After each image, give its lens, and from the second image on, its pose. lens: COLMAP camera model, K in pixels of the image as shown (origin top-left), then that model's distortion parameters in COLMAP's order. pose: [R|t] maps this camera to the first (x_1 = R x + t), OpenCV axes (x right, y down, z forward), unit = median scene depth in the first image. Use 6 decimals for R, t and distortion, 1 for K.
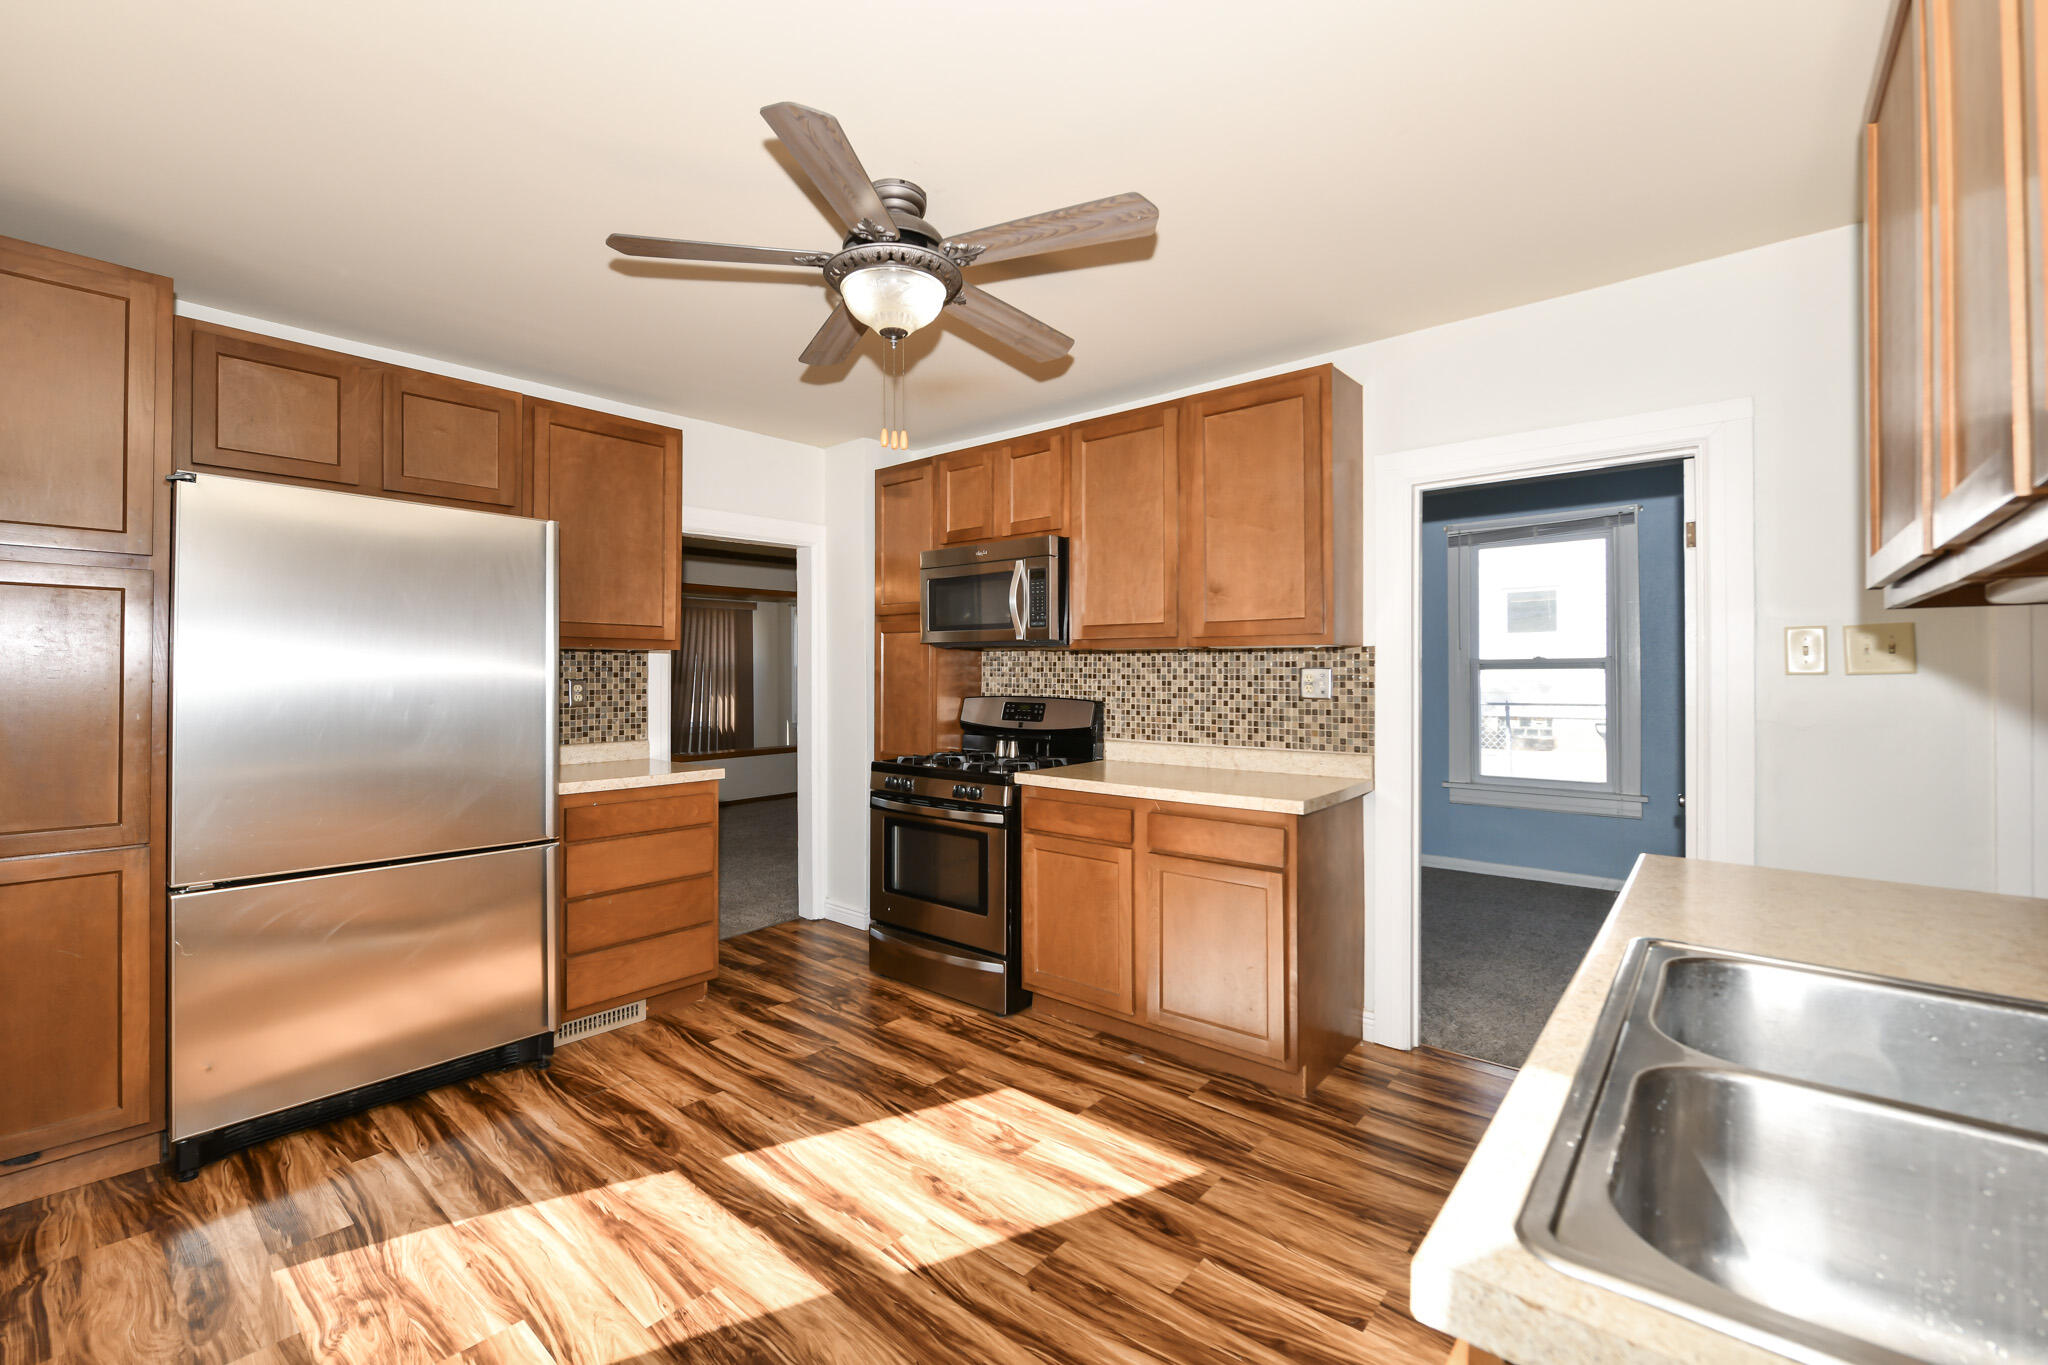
lens RADIAL K [[899.1, 0, 1016.0], [0, 899.1, 672.5], [0, 0, 1]] dist [-0.000546, -0.000420]
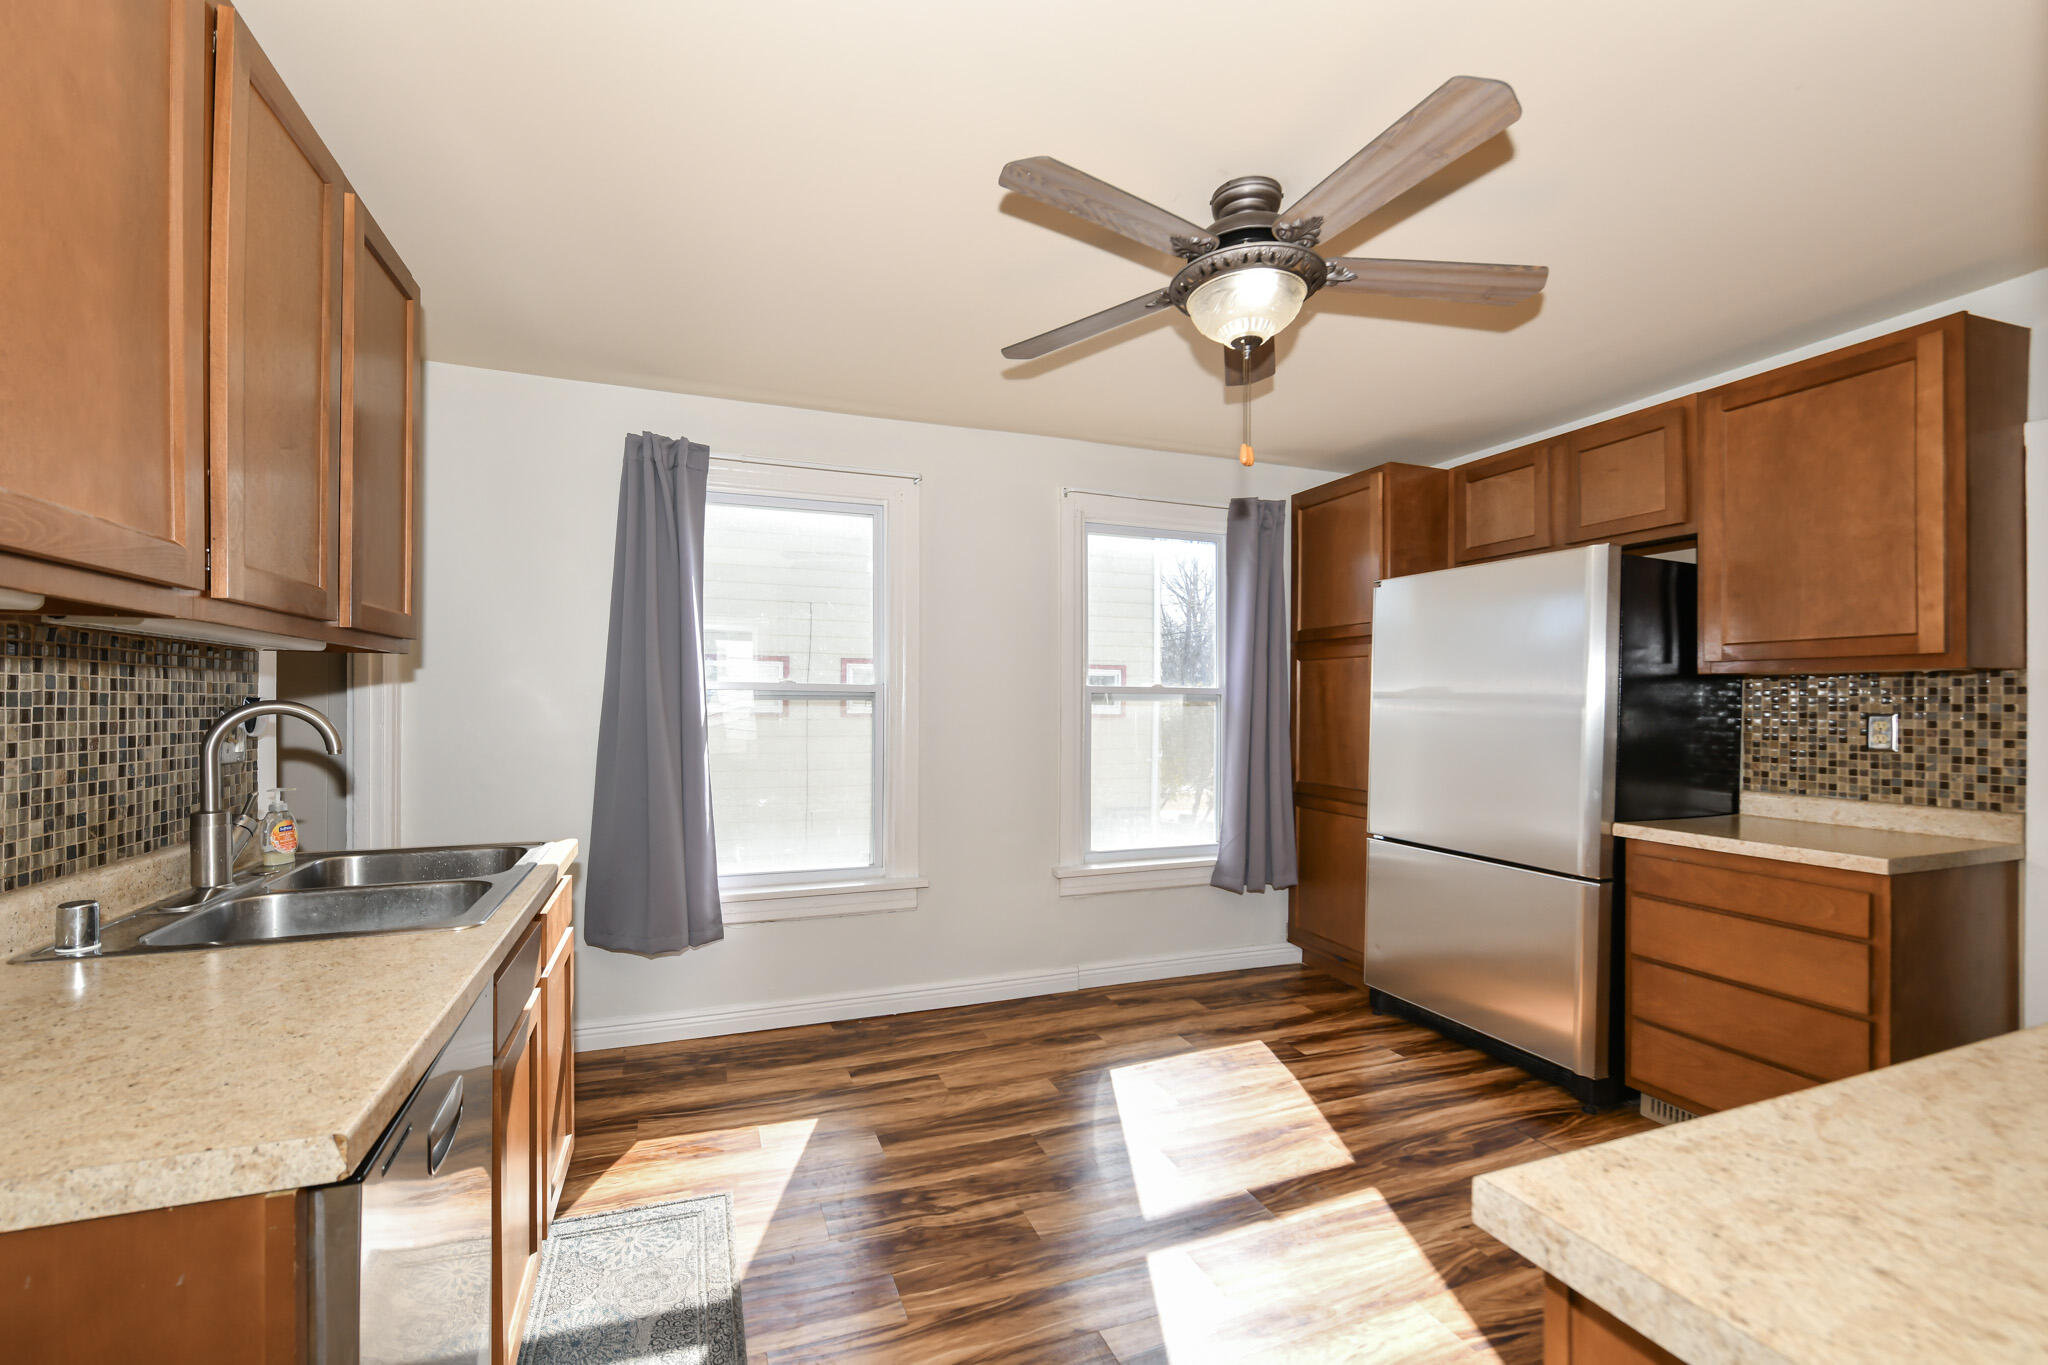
lens RADIAL K [[819.9, 0, 1022.7], [0, 819.9, 693.0], [0, 0, 1]] dist [0.000489, -0.000055]
pose [[-0.478360, -0.013557, -0.878059, 0.738327], [-0.001670, 0.999893, -0.014528, 0.002911], [0.878162, -0.005483, -0.478332, 1.204551]]
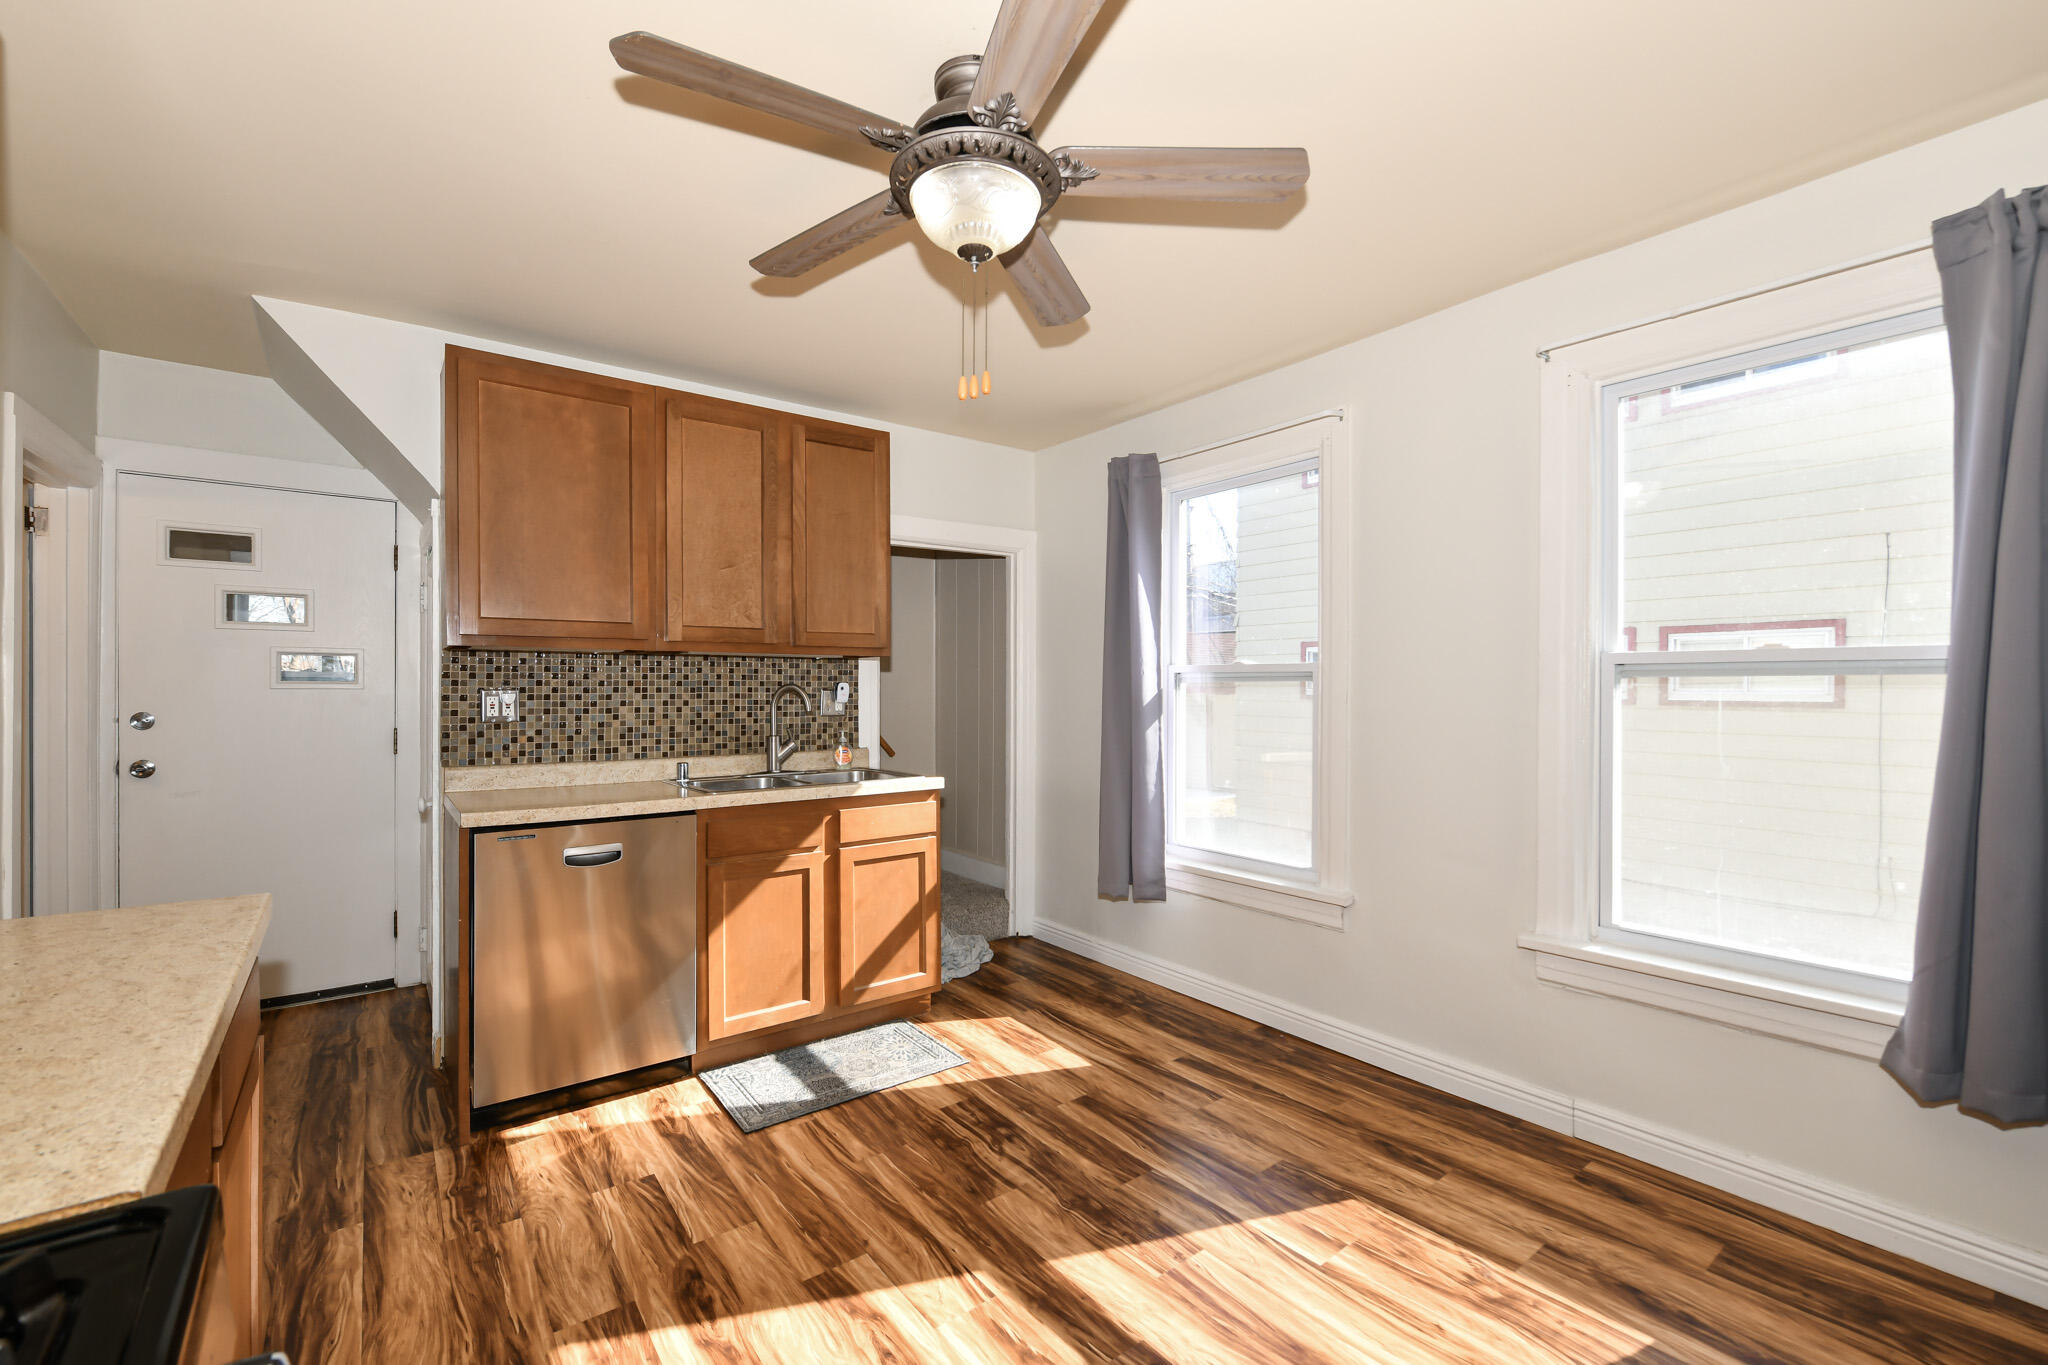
lens RADIAL K [[899.1, 0, 1016.0], [0, 899.1, 672.5], [0, 0, 1]] dist [-0.000546, -0.000420]
pose [[-0.978254, 0.003570, 0.207382, -0.341547], [-0.000440, 0.999814, -0.019288, 0.010935], [-0.207412, -0.018960, -0.978070, 1.790644]]
